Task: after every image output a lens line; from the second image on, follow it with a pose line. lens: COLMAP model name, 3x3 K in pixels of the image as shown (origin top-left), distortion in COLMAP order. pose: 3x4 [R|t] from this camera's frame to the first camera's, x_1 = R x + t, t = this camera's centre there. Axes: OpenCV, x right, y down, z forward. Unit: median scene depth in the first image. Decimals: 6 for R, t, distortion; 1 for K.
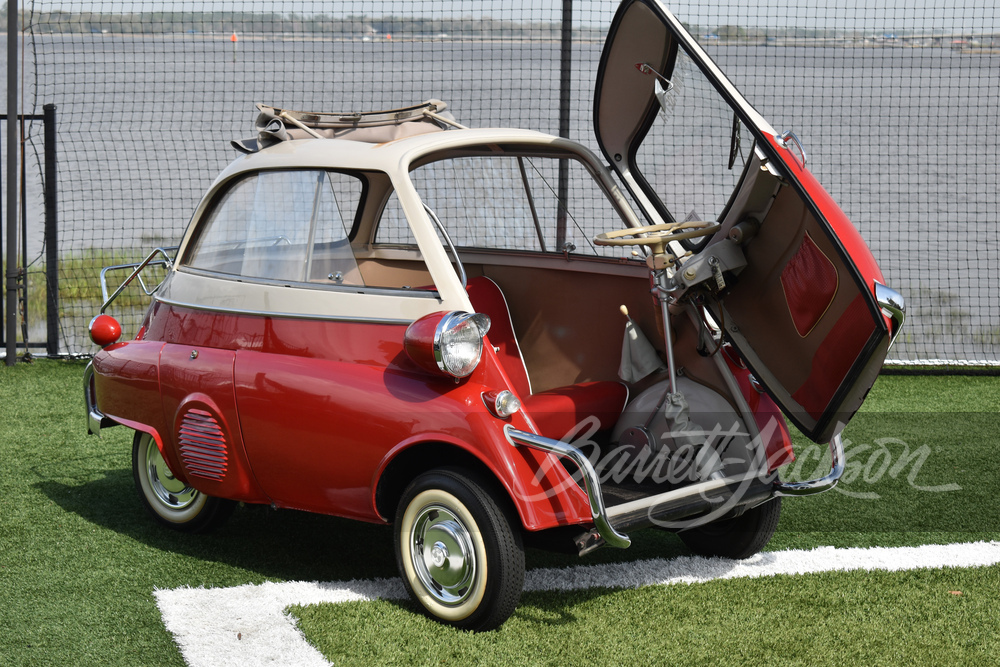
lens RADIAL K [[2227.7, 0, 500.0], [0, 2227.7, 333.5], [0, 0, 1]] dist [0.065229, 0.246209]
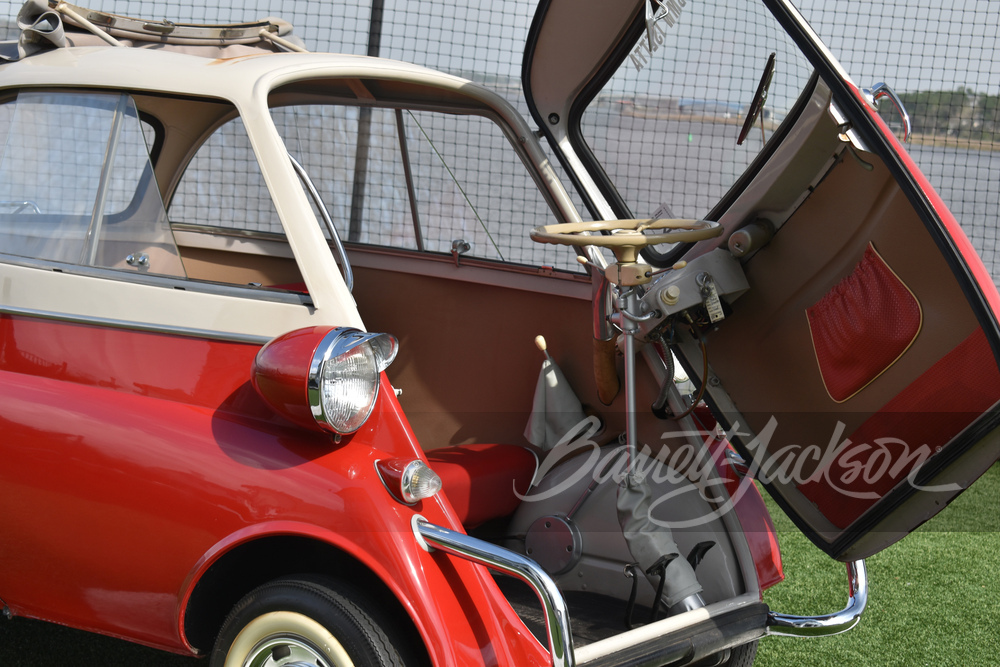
lens RADIAL K [[2319.2, 0, 500.0], [0, 2319.2, 333.5], [0, 0, 1]] dist [0.066295, 0.428327]
pose [[0.987870, 0.068424, 0.139394, -0.061063], [-0.066518, 0.997618, -0.018293, 0.000499], [-0.140314, 0.008799, 0.990068, 0.320574]]
